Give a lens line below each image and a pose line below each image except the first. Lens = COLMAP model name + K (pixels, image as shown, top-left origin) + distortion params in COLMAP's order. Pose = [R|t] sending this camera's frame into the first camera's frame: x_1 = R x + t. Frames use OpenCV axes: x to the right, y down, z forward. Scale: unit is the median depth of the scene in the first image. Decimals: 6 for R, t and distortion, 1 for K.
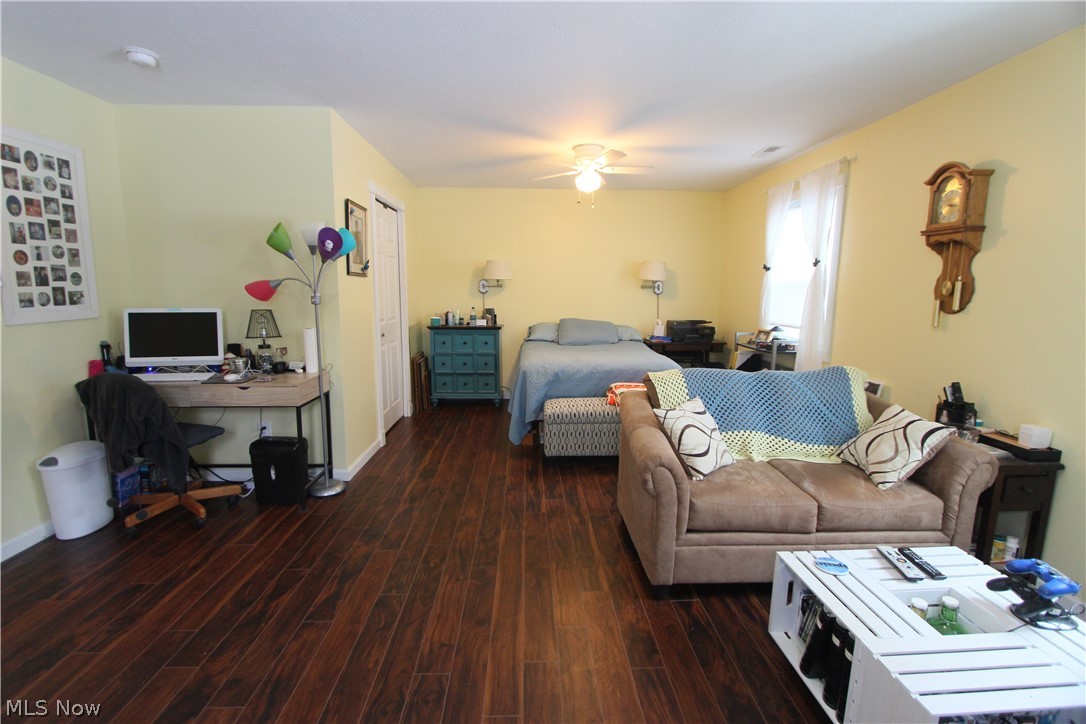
lens RADIAL K [[497.4, 0, 548.0], [0, 497.4, 368.4], [0, 0, 1]] dist [-0.017293, 0.001183]
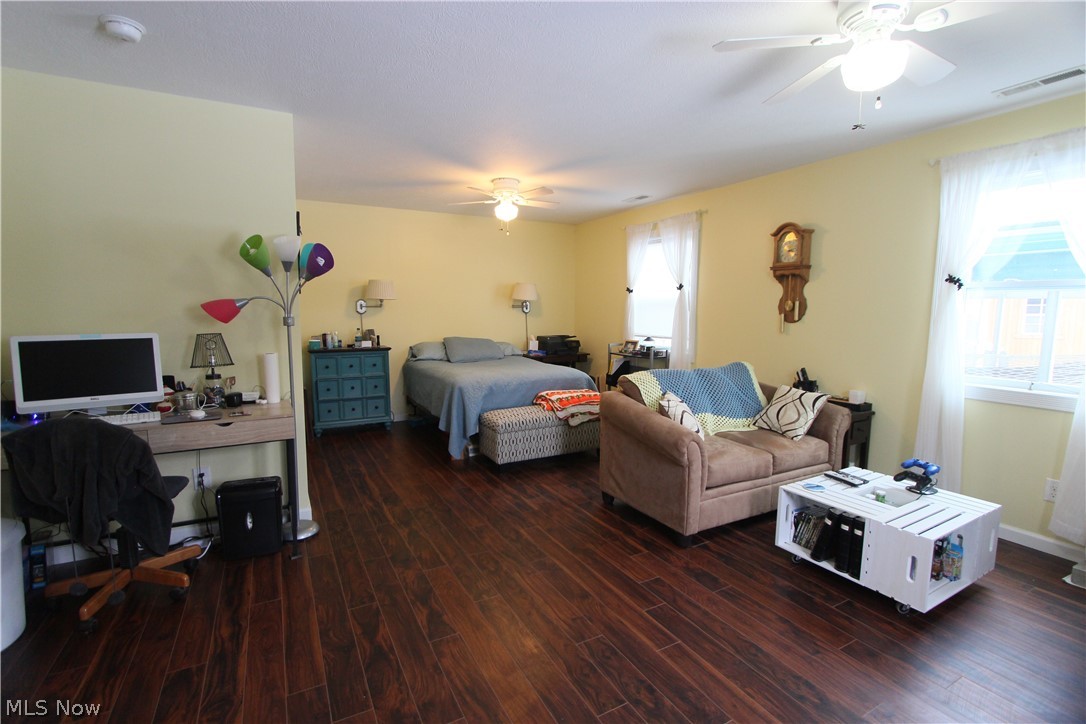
lens RADIAL K [[497.4, 0, 548.0], [0, 497.4, 368.4], [0, 0, 1]] dist [-0.017293, 0.001183]
pose [[0.896279, -0.057925, 0.439691, -0.474893], [0.075225, 0.996924, -0.022006, 0.003897], [-0.437064, 0.052800, 0.897879, -0.015744]]
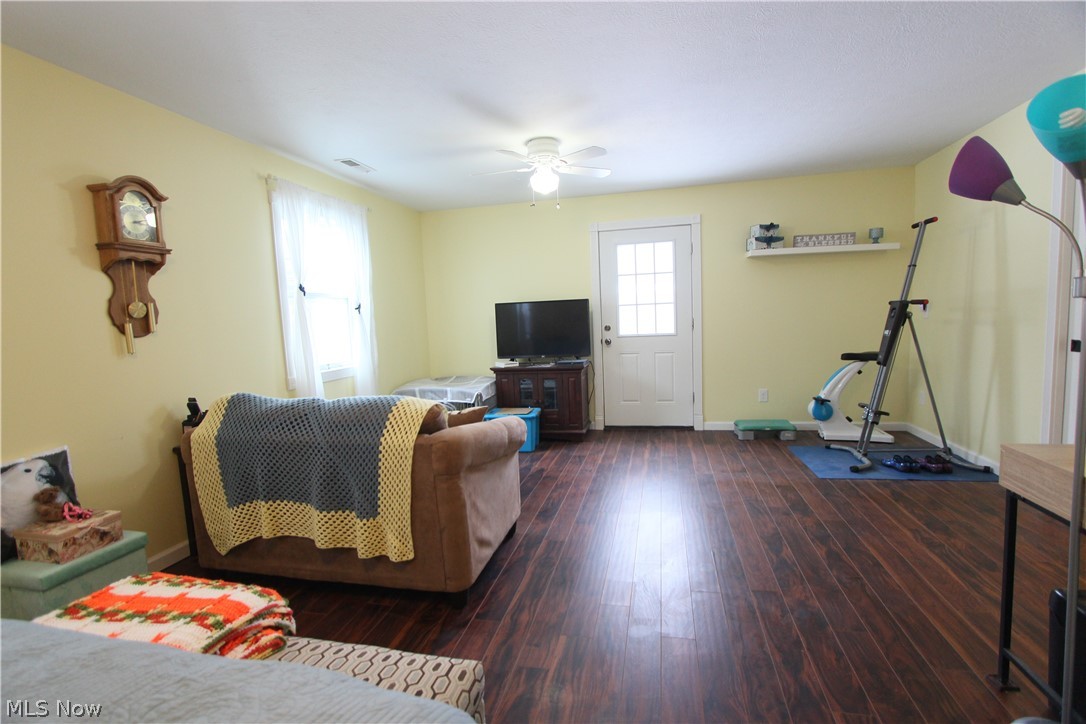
lens RADIAL K [[497.4, 0, 548.0], [0, 497.4, 368.4], [0, 0, 1]] dist [-0.017293, 0.001183]
pose [[-0.963480, 0.004758, 0.267737, -0.170593], [0.078485, 0.960950, 0.265359, -0.226791], [-0.256019, 0.276682, -0.926230, 1.572029]]
